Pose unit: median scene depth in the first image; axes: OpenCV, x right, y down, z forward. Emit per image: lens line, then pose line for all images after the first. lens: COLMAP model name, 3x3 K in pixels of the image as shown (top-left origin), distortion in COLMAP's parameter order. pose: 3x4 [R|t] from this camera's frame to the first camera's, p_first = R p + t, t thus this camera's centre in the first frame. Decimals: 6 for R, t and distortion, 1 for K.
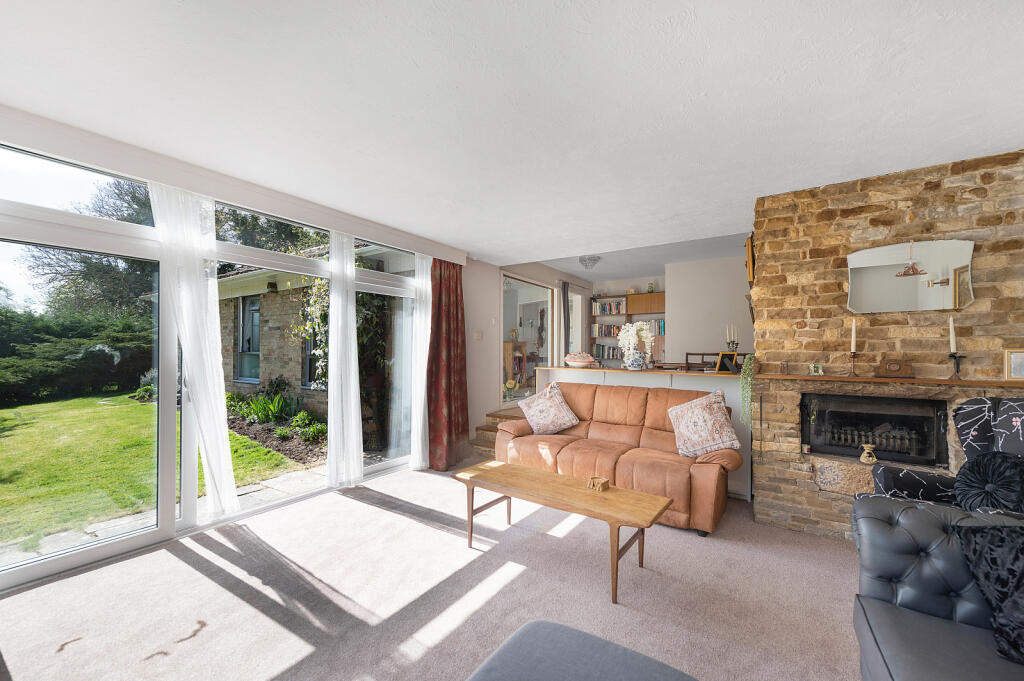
lens RADIAL K [[417.0, 0, 508.7], [0, 417.0, 344.8], [0, 0, 1]] dist [-0.000527, -0.000060]
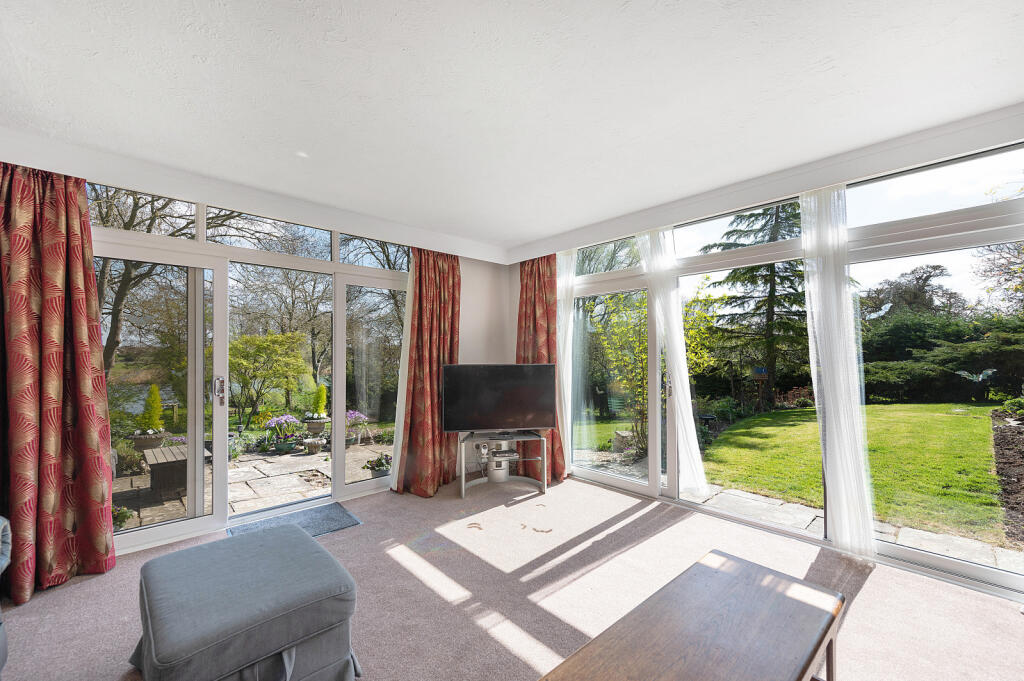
lens RADIAL K [[417.0, 0, 508.3], [0, 417.0, 345.1], [0, 0, 1]] dist [-0.000527, -0.000060]
pose [[-0.236770, -0.021276, -0.971333, 0.308876], [0.009627, 0.999660, -0.024244, 0.011917], [0.971518, -0.015092, -0.236484, 0.483178]]
